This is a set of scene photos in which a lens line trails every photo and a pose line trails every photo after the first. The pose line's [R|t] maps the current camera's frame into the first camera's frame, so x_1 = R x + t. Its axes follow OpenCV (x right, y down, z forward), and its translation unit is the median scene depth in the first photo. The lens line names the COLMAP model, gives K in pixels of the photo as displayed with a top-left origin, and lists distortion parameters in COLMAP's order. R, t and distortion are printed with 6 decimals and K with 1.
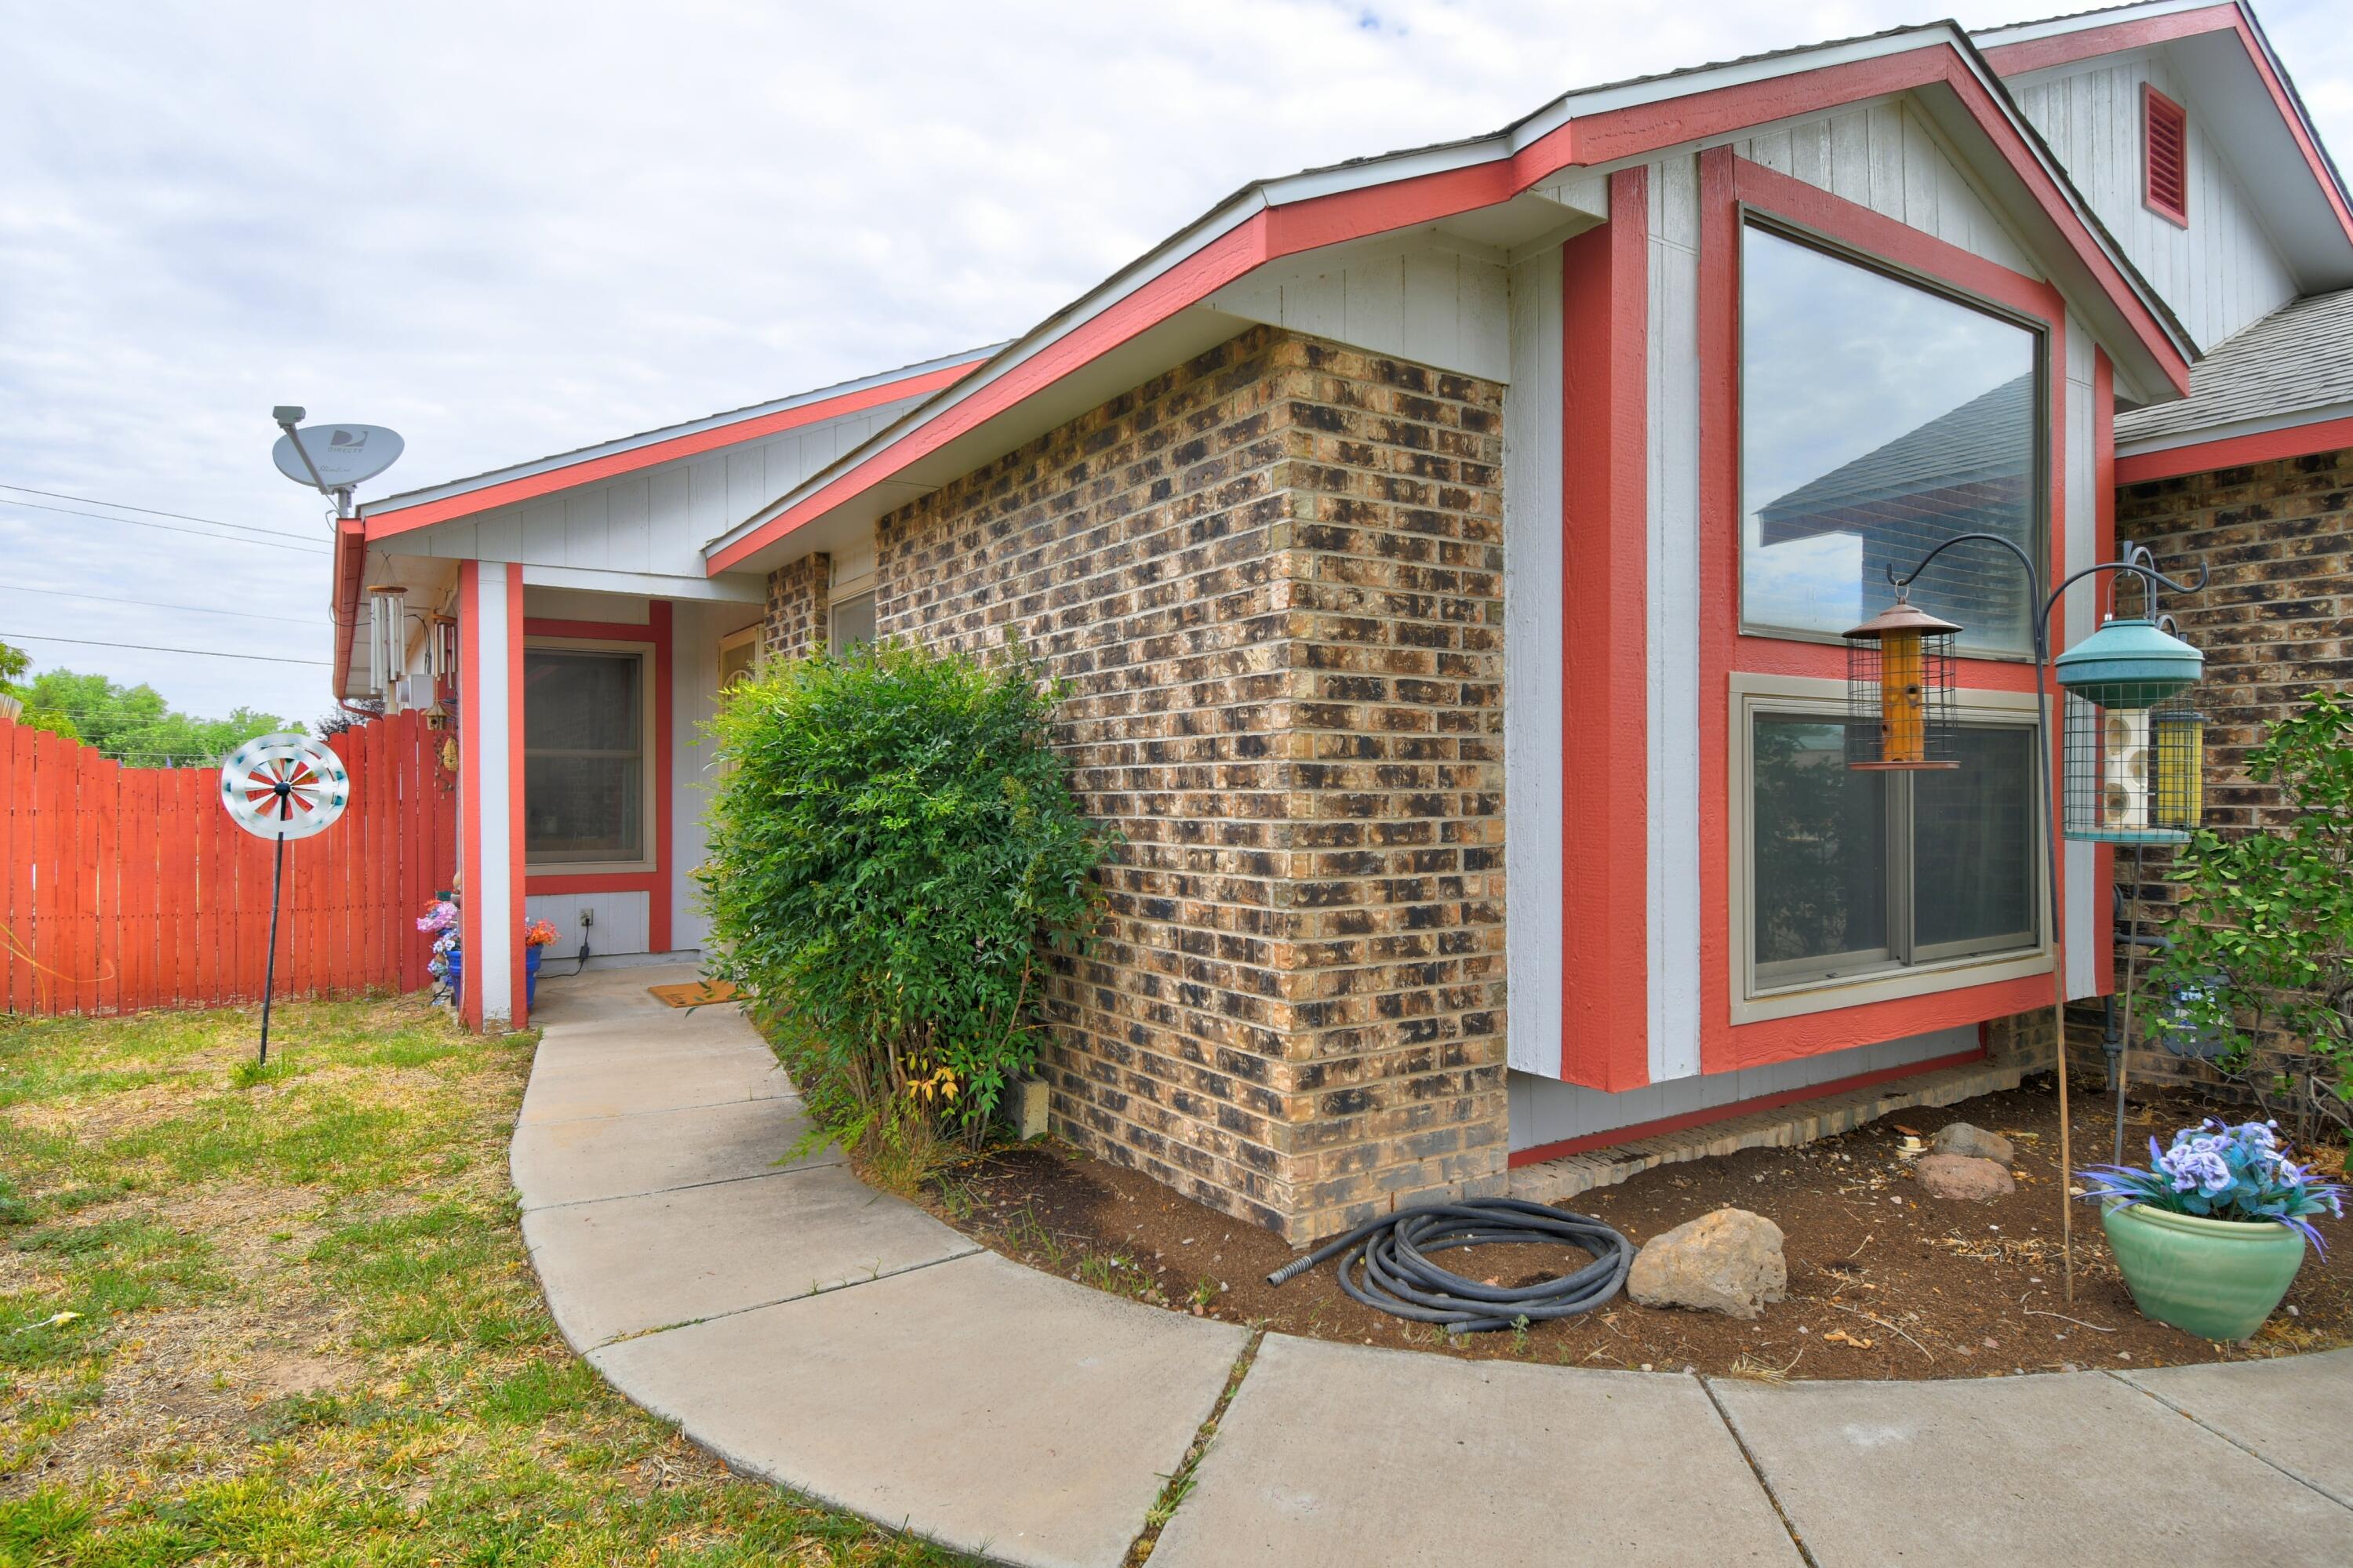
lens RADIAL K [[1255.6, 0, 1180.1], [0, 1255.6, 785.9], [0, 0, 1]] dist [0.008095, -0.000933]
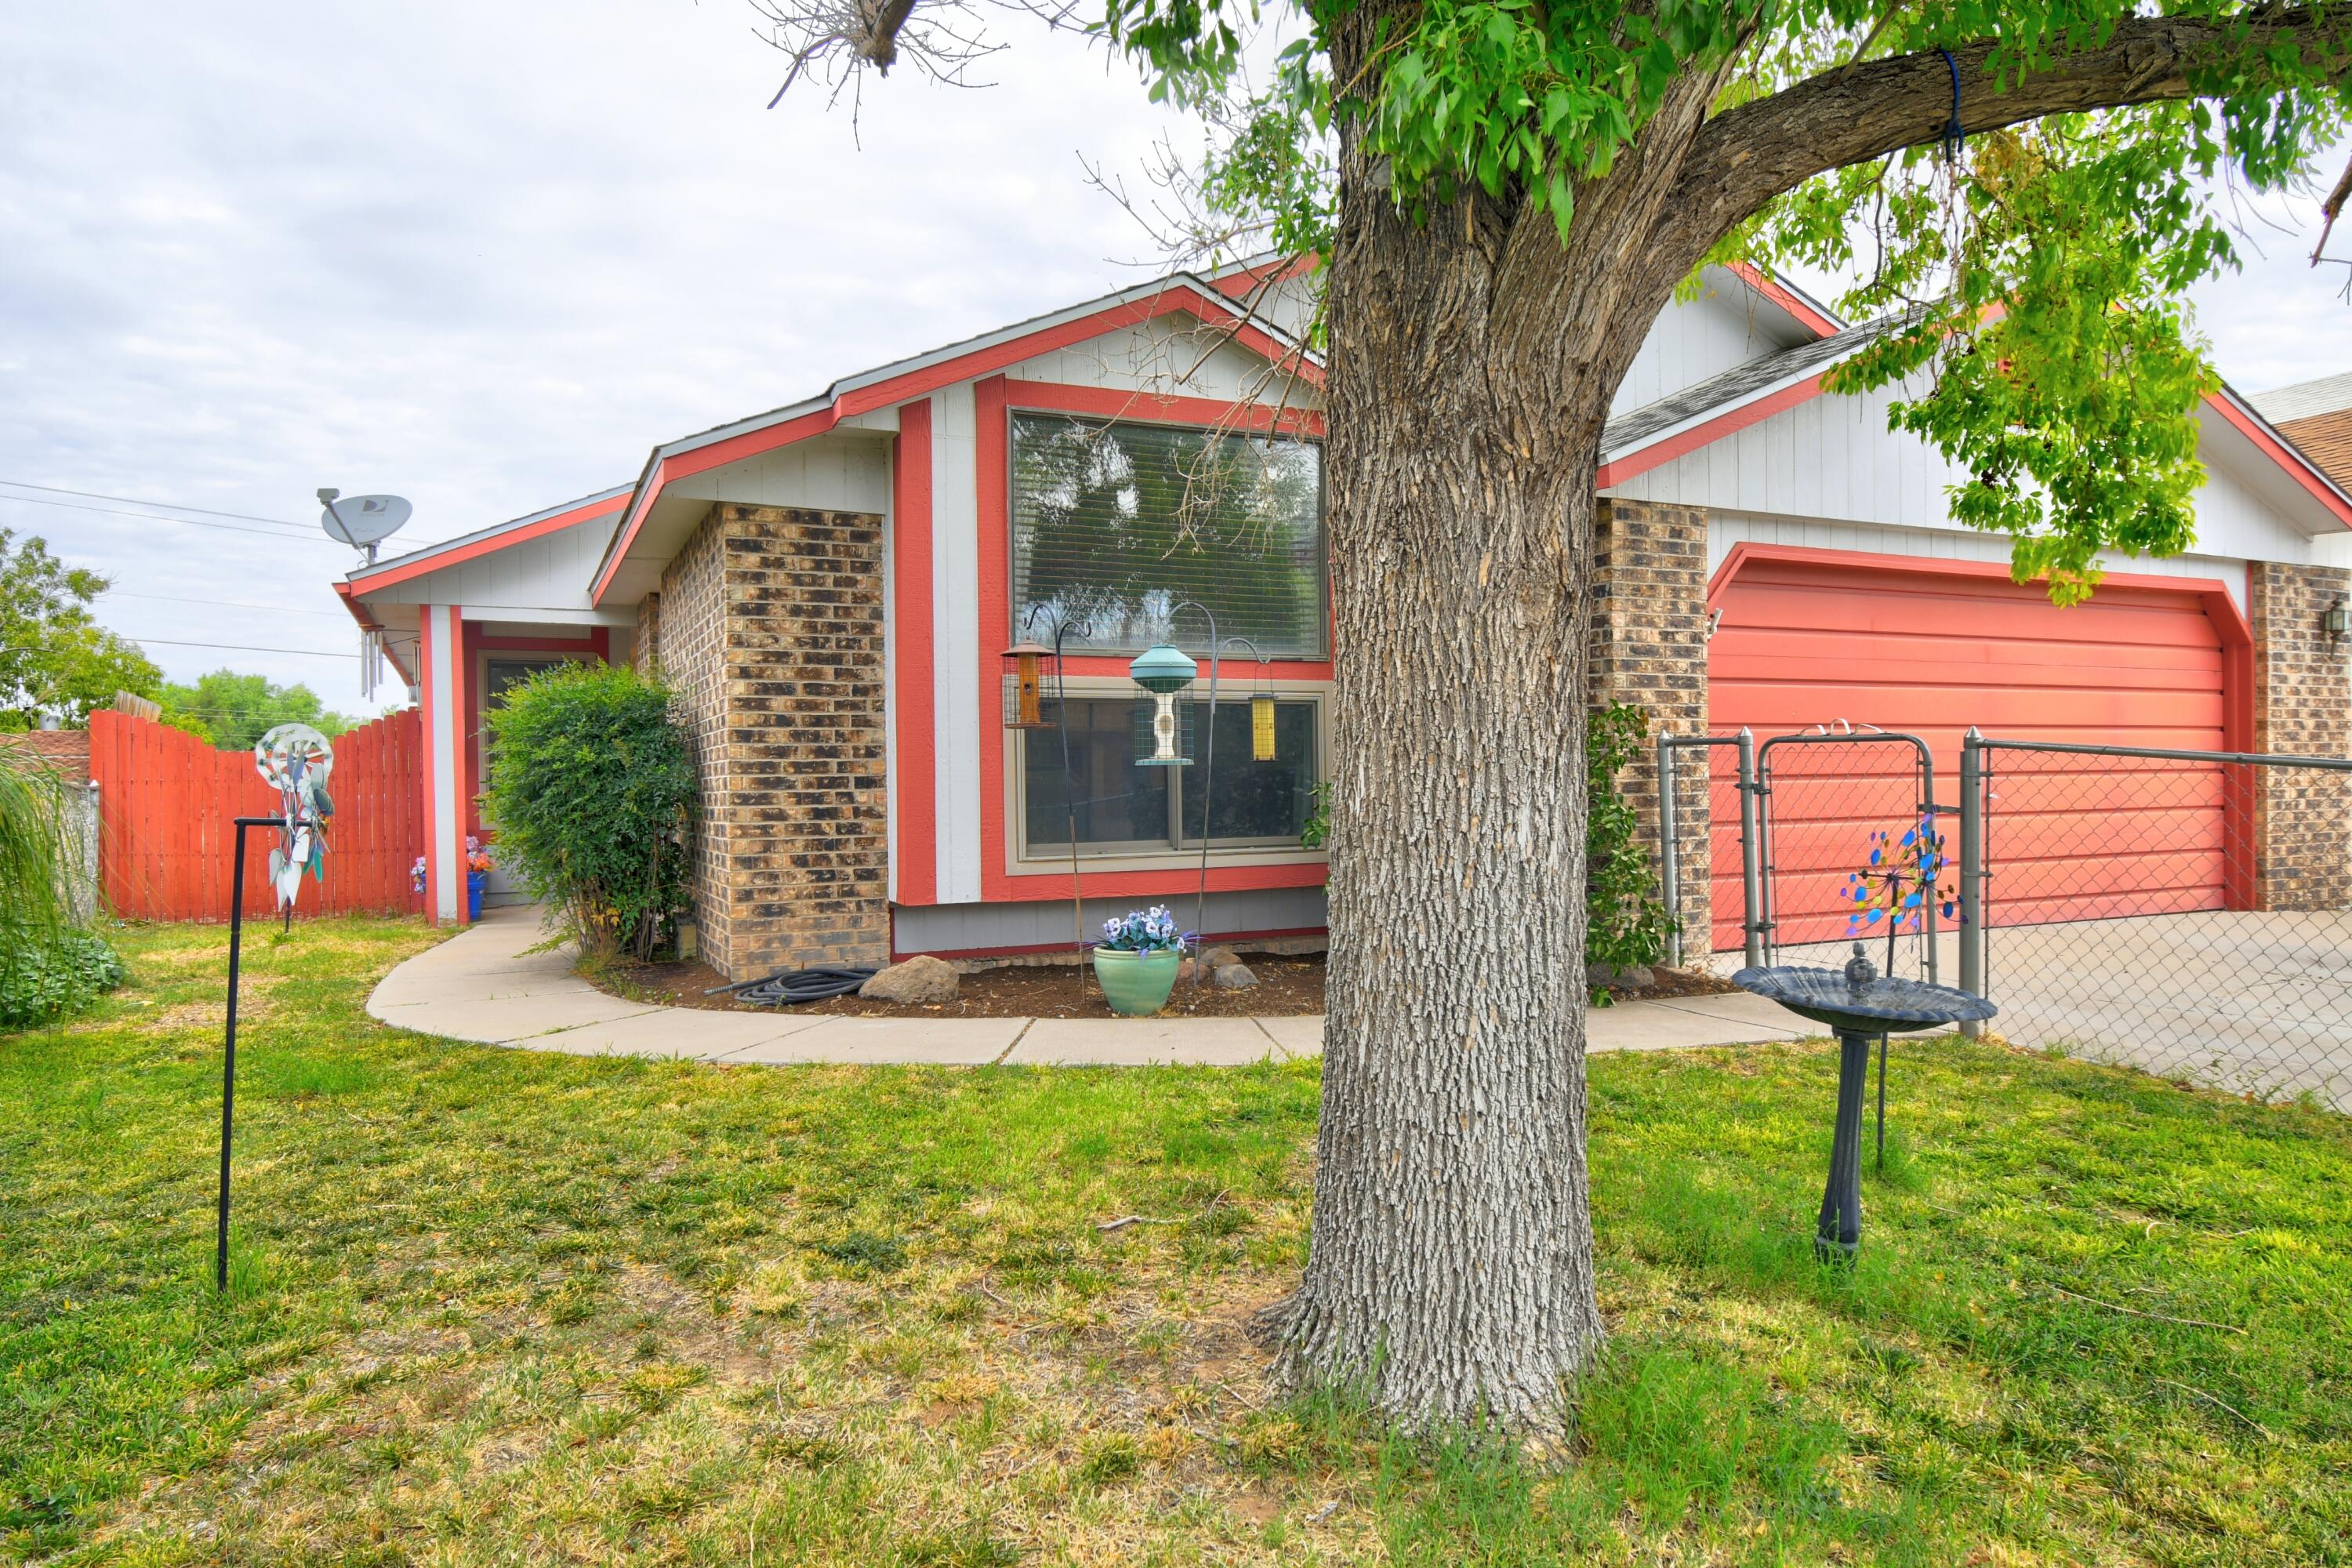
lens RADIAL K [[1437.1, 0, 1173.6], [0, 1437.1, 785.7], [0, 0, 1]] dist [0.029370, -0.000025]
pose [[0.988551, -0.008890, -0.150626, 1.004652], [0.009624, 0.999945, 0.004149, 0.060216], [0.150581, -0.005551, 0.988582, -0.981486]]
